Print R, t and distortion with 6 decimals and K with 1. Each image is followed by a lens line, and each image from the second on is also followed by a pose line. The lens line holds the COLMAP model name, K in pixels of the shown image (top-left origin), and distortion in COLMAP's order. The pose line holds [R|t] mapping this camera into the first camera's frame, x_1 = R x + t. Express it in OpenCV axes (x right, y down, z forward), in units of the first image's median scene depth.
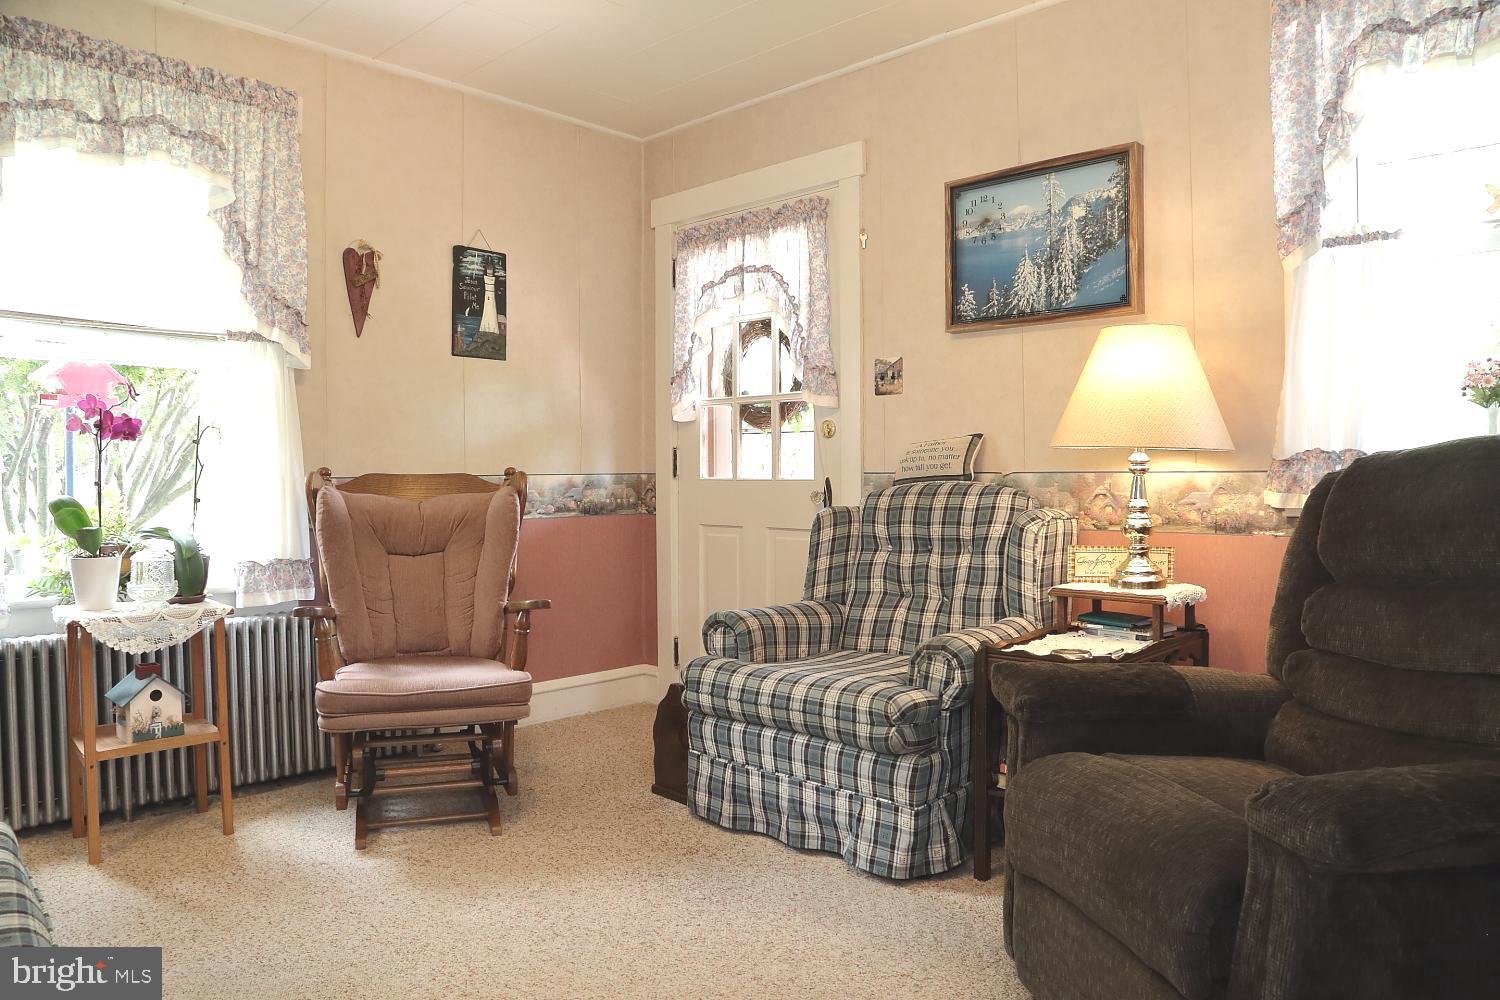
lens RADIAL K [[1025.6, 0, 751.2], [0, 1025.6, 507.2], [0, 0, 1]] dist [-0.125987, 0.077151]
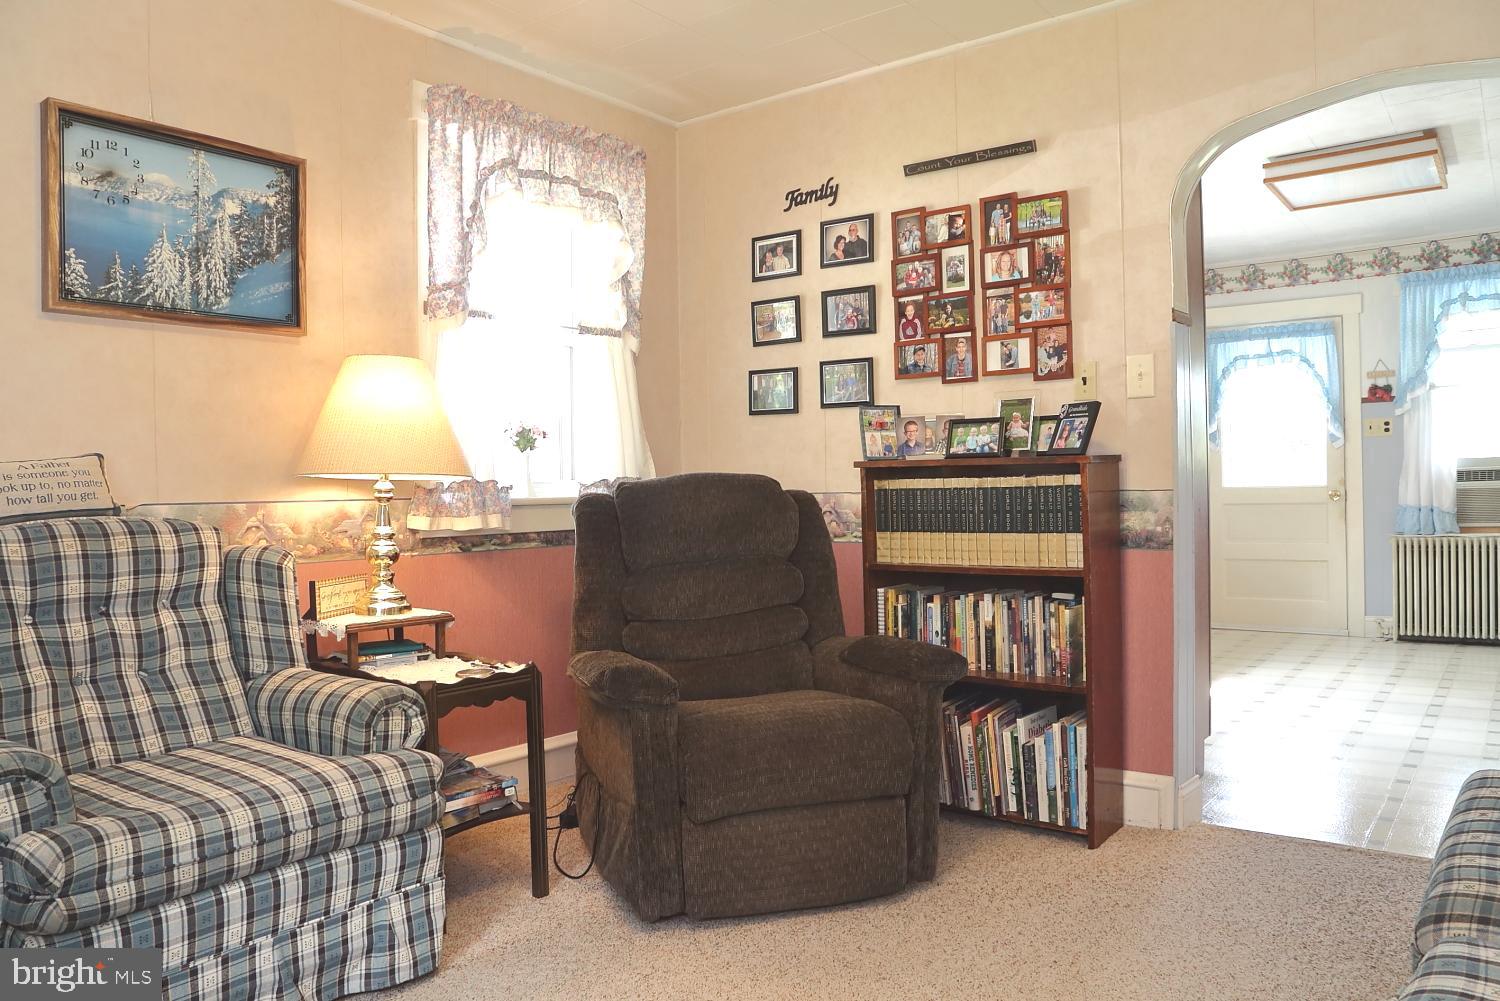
lens RADIAL K [[1062.5, 0, 759.1], [0, 1062.5, 505.4], [0, 0, 1]] dist [-0.129905, 0.089999]
pose [[-0.102150, -0.006281, 0.994749, -0.616510], [0.048947, 0.998737, 0.011333, -0.020031], [-0.993564, 0.049847, -0.101714, 0.640010]]
